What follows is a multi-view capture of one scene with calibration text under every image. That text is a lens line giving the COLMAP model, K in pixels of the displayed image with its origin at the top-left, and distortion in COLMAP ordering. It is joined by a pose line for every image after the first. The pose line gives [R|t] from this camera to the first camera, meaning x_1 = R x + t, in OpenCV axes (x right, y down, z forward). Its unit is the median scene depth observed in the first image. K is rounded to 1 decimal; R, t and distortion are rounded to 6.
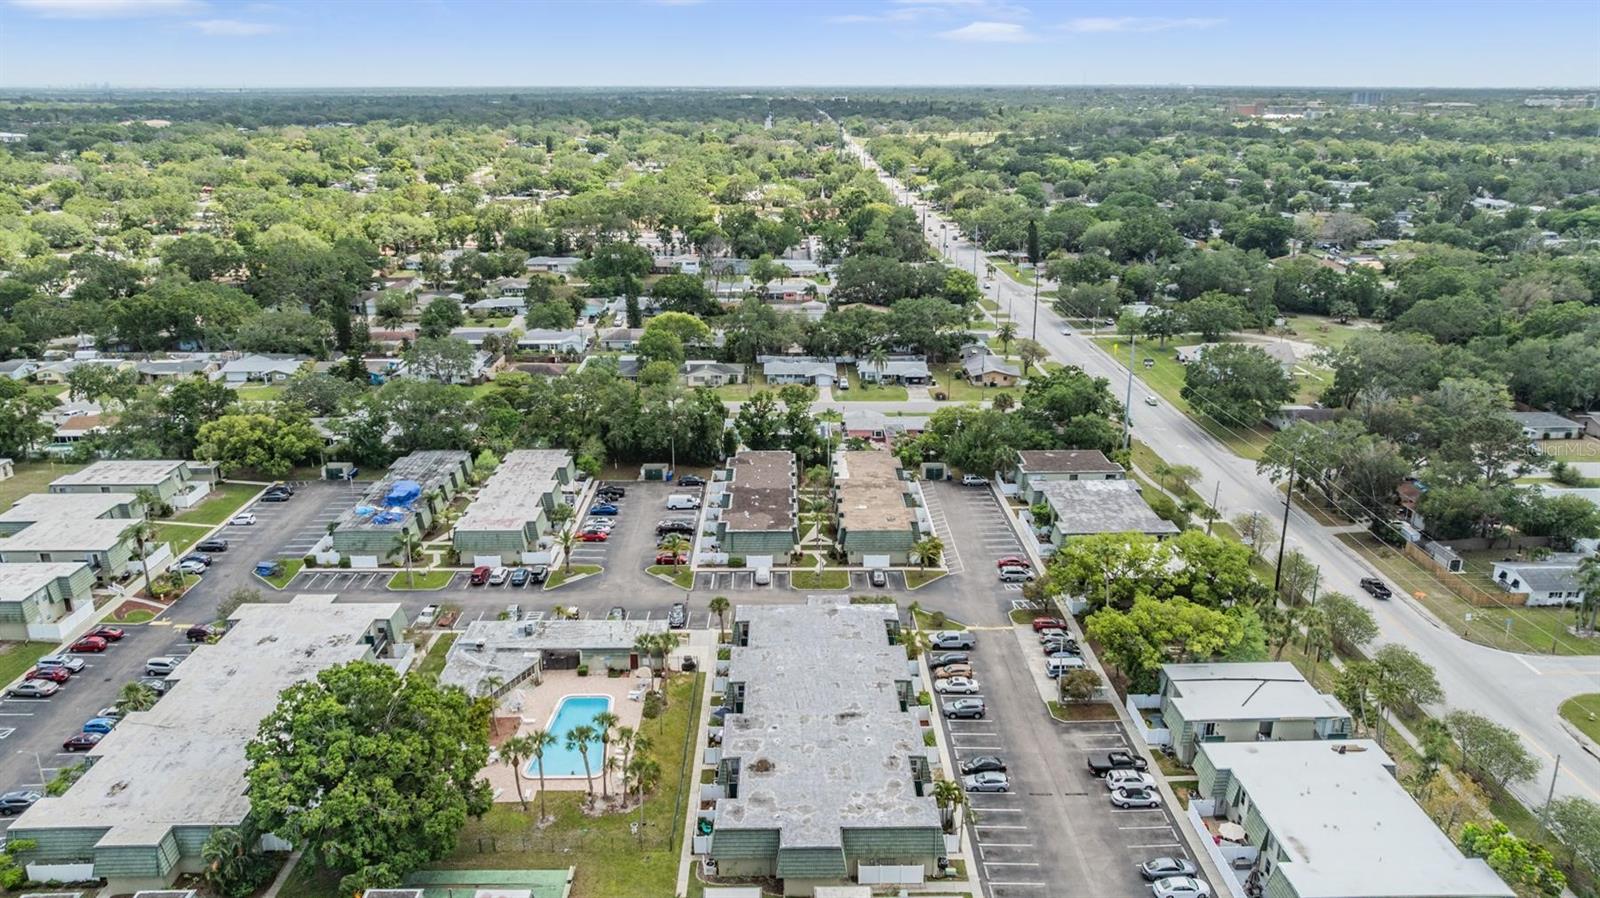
lens RADIAL K [[1134.0, 0, 796.4], [0, 1134.0, 466.6], [0, 0, 1]] dist [-0.008938, 0.000051]
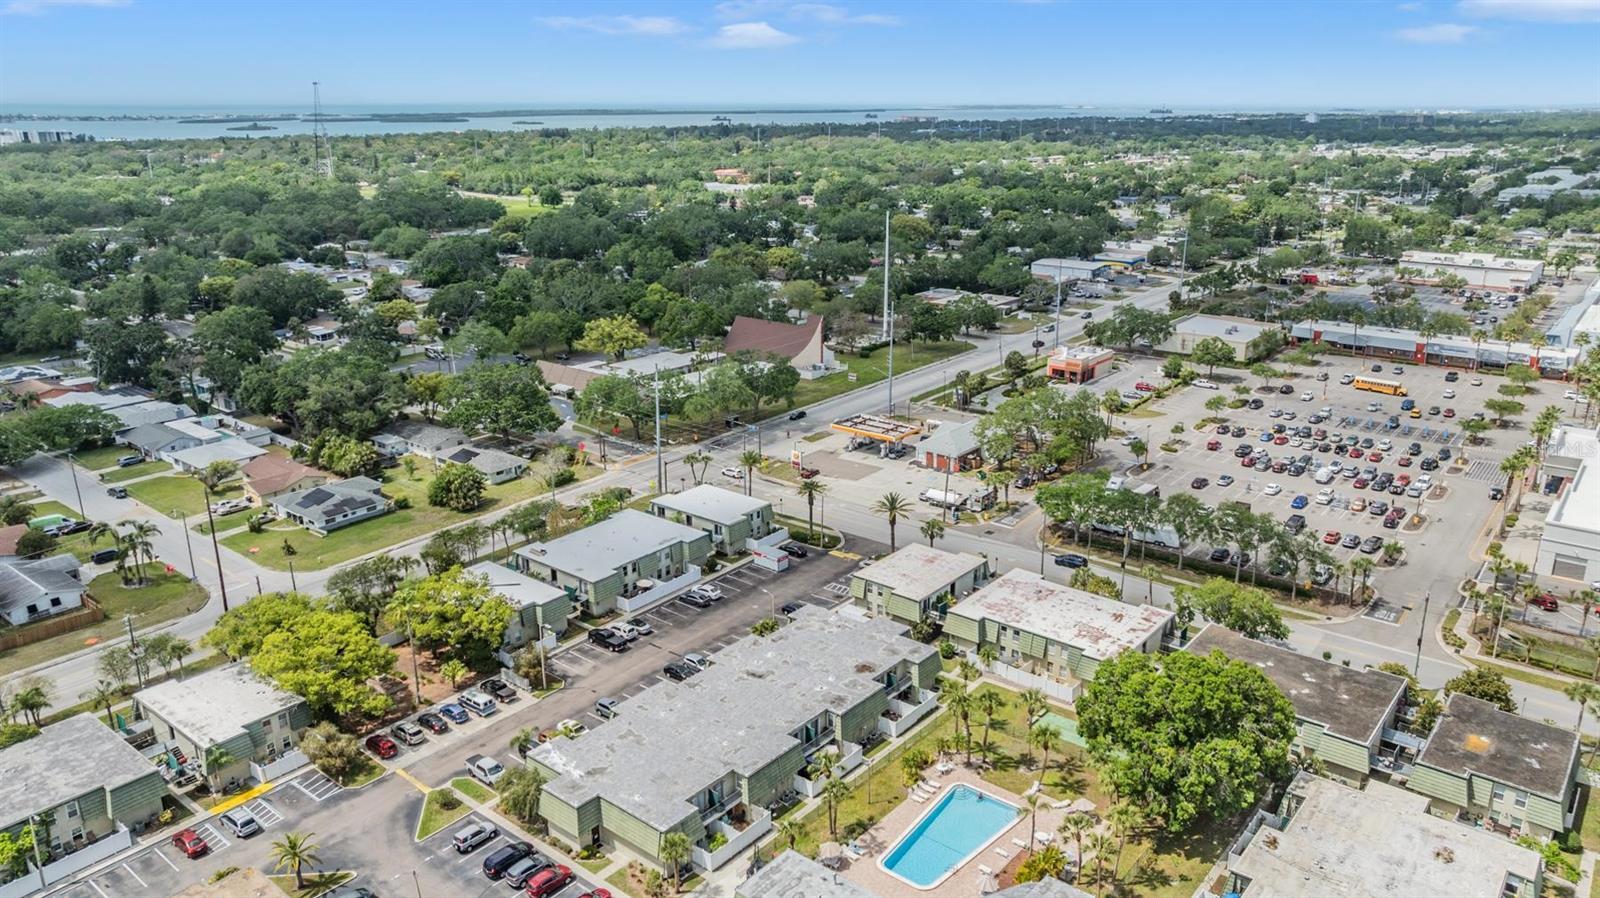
lens RADIAL K [[1115.1, 0, 802.2], [0, 1115.1, 472.5], [0, 0, 1]] dist [-0.001823, 0.003837]
pose [[-0.766125, -0.199766, 0.610857, -0.424829], [0.209837, 0.820629, 0.531541, -0.354688], [-0.607471, 0.535407, -0.586786, 1.049805]]
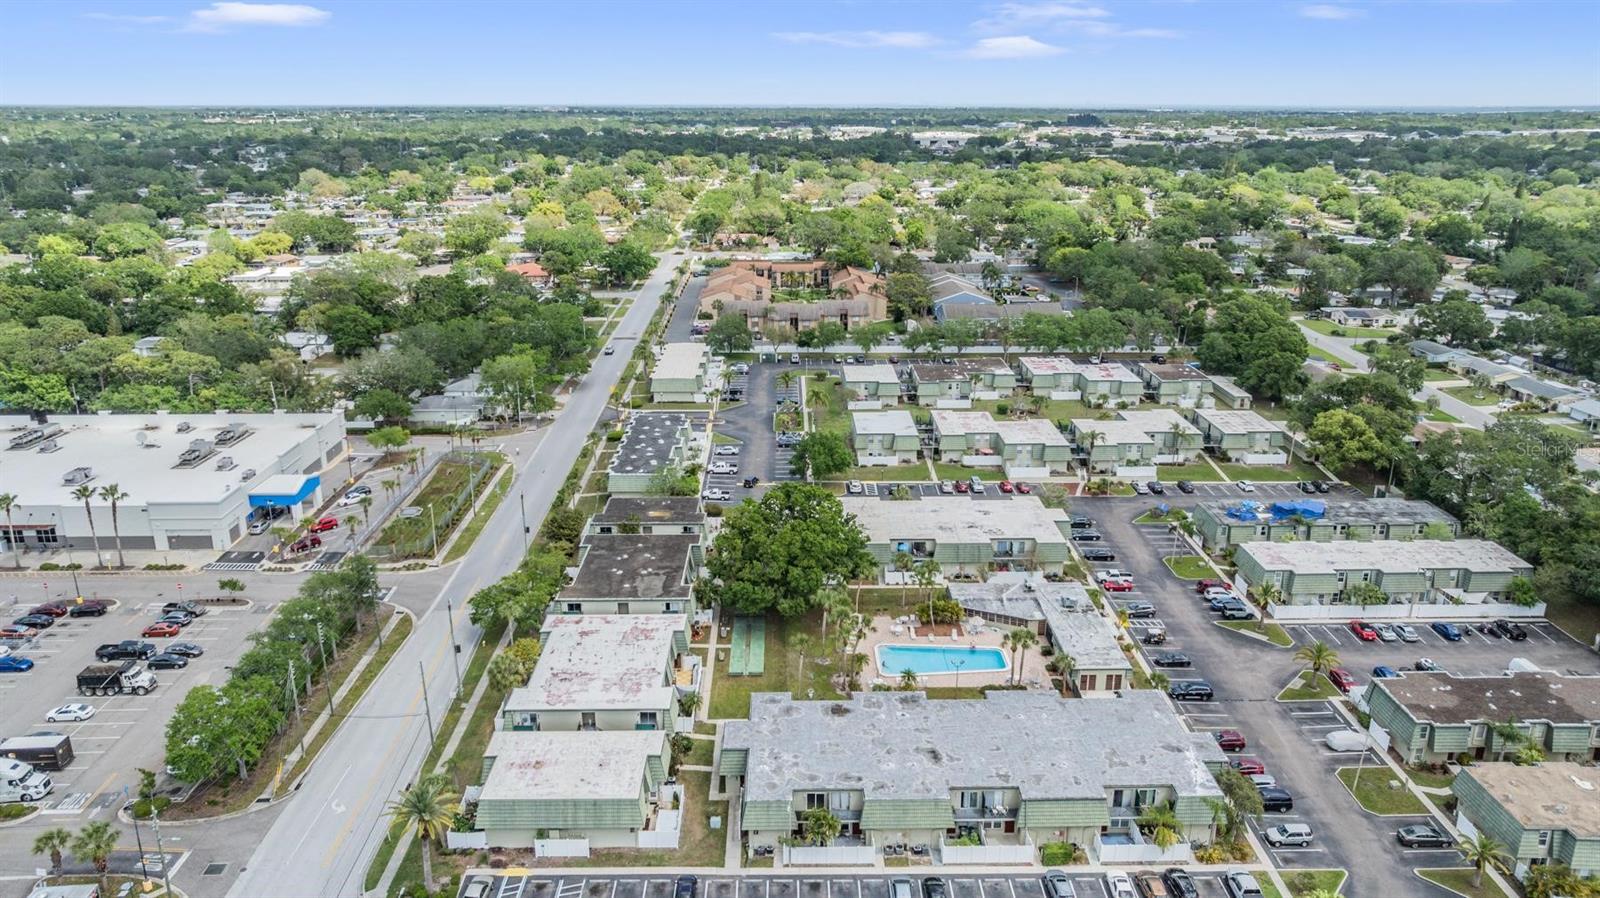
lens RADIAL K [[1119.7, 0, 800.0], [0, 1119.7, 449.0], [0, 0, 1]] dist [-0.022093, 0.004150]
pose [[0.001372, 0.299757, -0.954015, 0.609306], [-0.318178, 0.904567, 0.283763, -0.174331], [0.948030, 0.303157, 0.096617, 0.503470]]
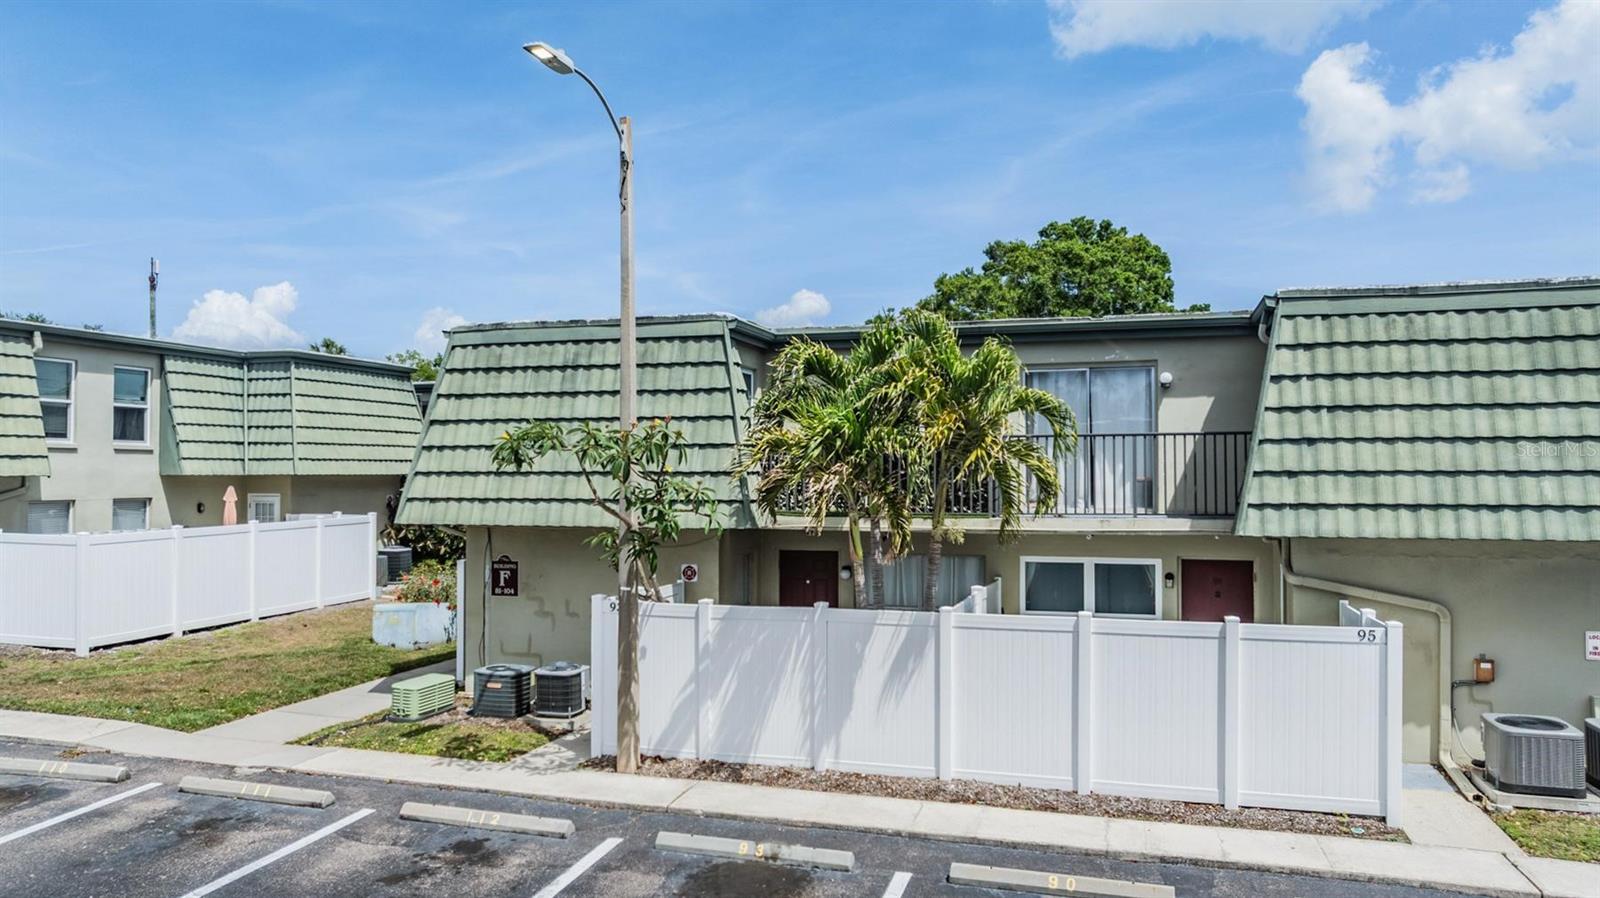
lens RADIAL K [[1129.7, 0, 800.0], [0, 1129.7, 449.0], [0, 0, 1]] dist [-0.032950, 0.022867]
pose [[-0.296581, -0.016215, -0.954870, 0.159221], [-0.304662, 0.949219, 0.078509, 0.181018], [0.905108, 0.314197, -0.286461, 0.652725]]
